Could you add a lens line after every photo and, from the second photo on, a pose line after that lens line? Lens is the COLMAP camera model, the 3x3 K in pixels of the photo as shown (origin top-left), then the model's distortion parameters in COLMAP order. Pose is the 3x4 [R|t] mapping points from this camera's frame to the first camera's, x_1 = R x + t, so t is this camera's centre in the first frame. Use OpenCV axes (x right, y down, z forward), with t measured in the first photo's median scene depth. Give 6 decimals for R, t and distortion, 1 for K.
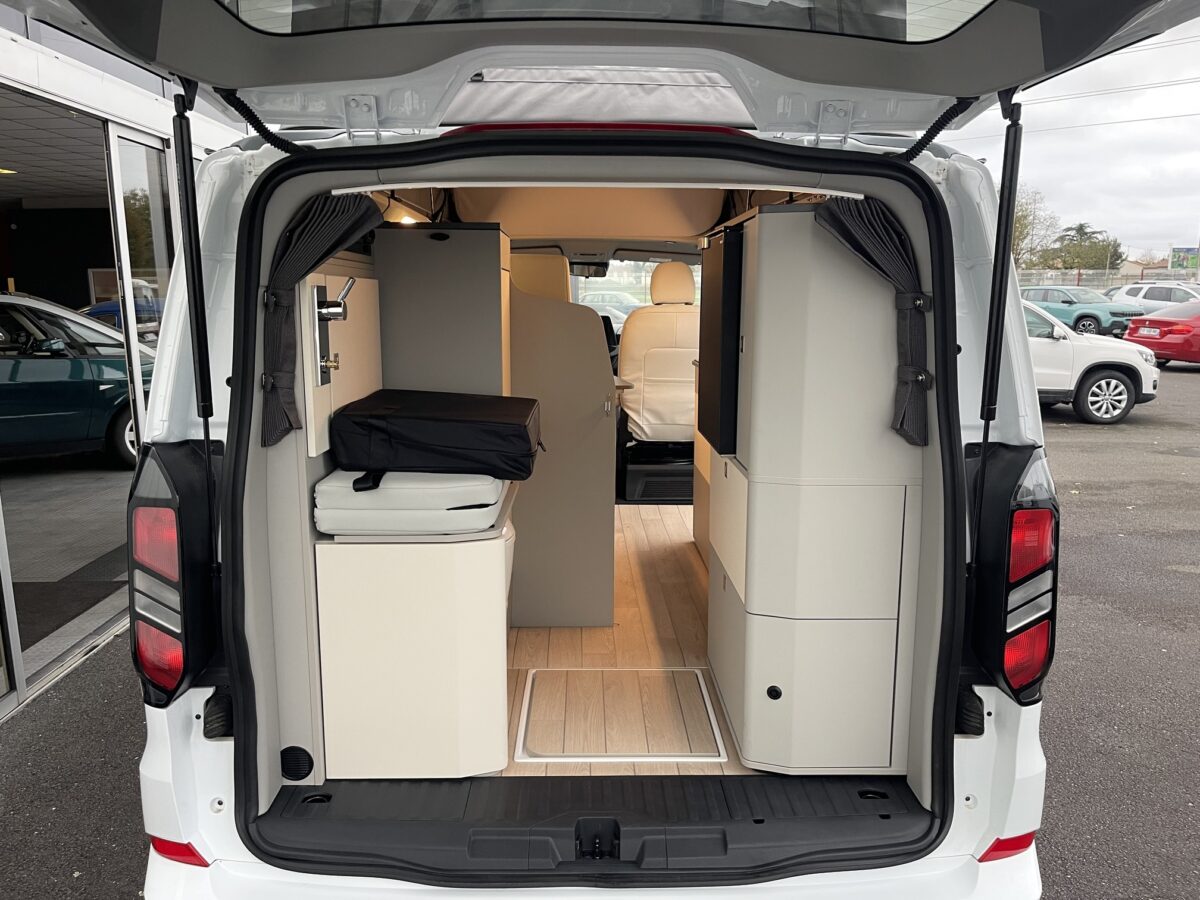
lens RADIAL K [[918.2, 0, 604.6], [0, 918.2, 448.0], [0, 0, 1]] dist [0.085811, -0.119460]
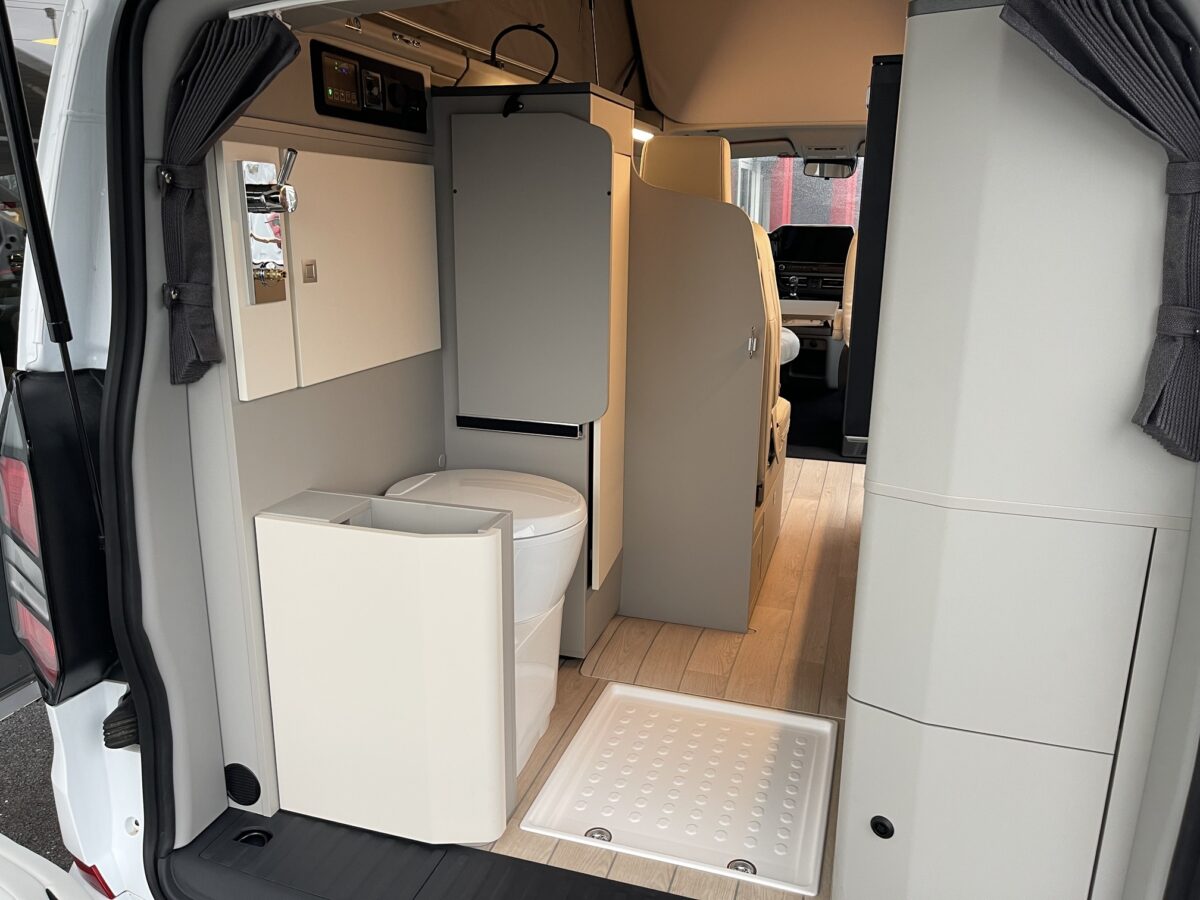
lens RADIAL K [[918.2, 0, 595.5], [0, 918.2, 455.9], [0, 0, 1]] dist [0.085811, -0.119460]
pose [[0.946965, 0.087286, -0.309254, 0.184965], [-0.058220, 0.993077, 0.102018, -0.039166], [0.316018, -0.078602, 0.945492, 0.393039]]
